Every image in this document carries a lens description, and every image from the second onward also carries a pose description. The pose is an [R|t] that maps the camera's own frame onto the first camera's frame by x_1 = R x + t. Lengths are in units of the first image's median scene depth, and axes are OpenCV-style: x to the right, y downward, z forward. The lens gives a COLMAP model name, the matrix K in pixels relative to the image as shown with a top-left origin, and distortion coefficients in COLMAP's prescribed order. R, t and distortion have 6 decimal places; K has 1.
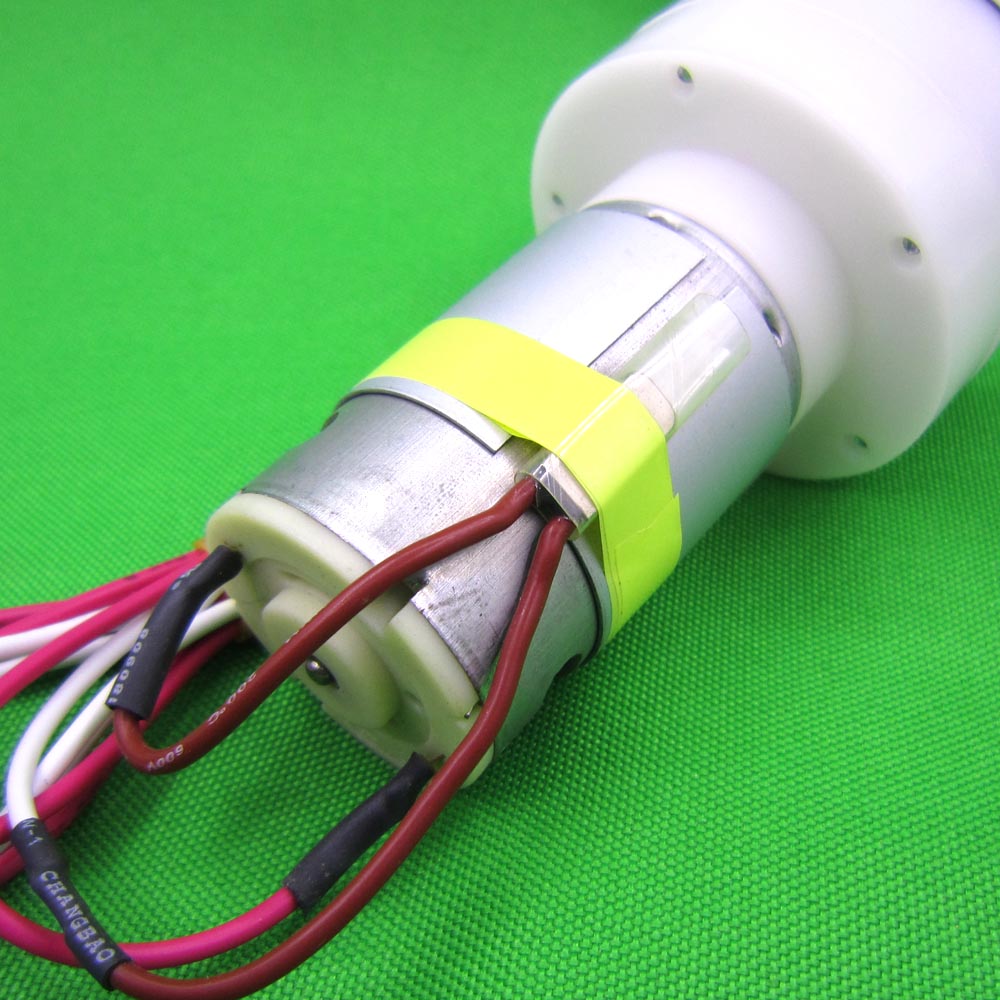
lens RADIAL K [[1690.2, 0, 499.7], [0, 1690.2, 499.1], [0, 0, 1]] dist [-0.077775, 0.000000]
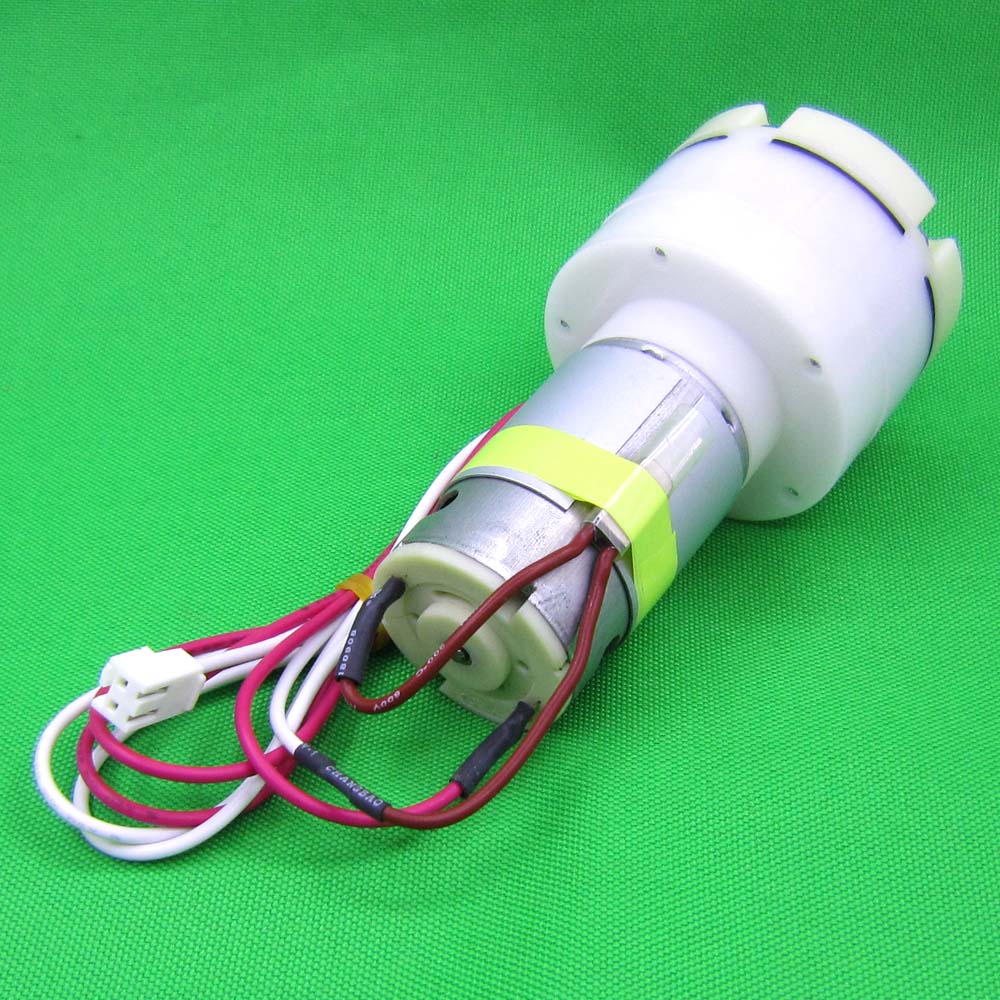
lens RADIAL K [[1690.2, 0, 501.0], [0, 1690.2, 500.7], [0, 0, 1]] dist [-0.077775, 0.000000]
pose [[0.998314, -0.050767, 0.028128, -0.105003], [0.051730, 0.998061, -0.034612, 0.015523], [-0.026317, 0.036009, 0.999005, -0.606177]]
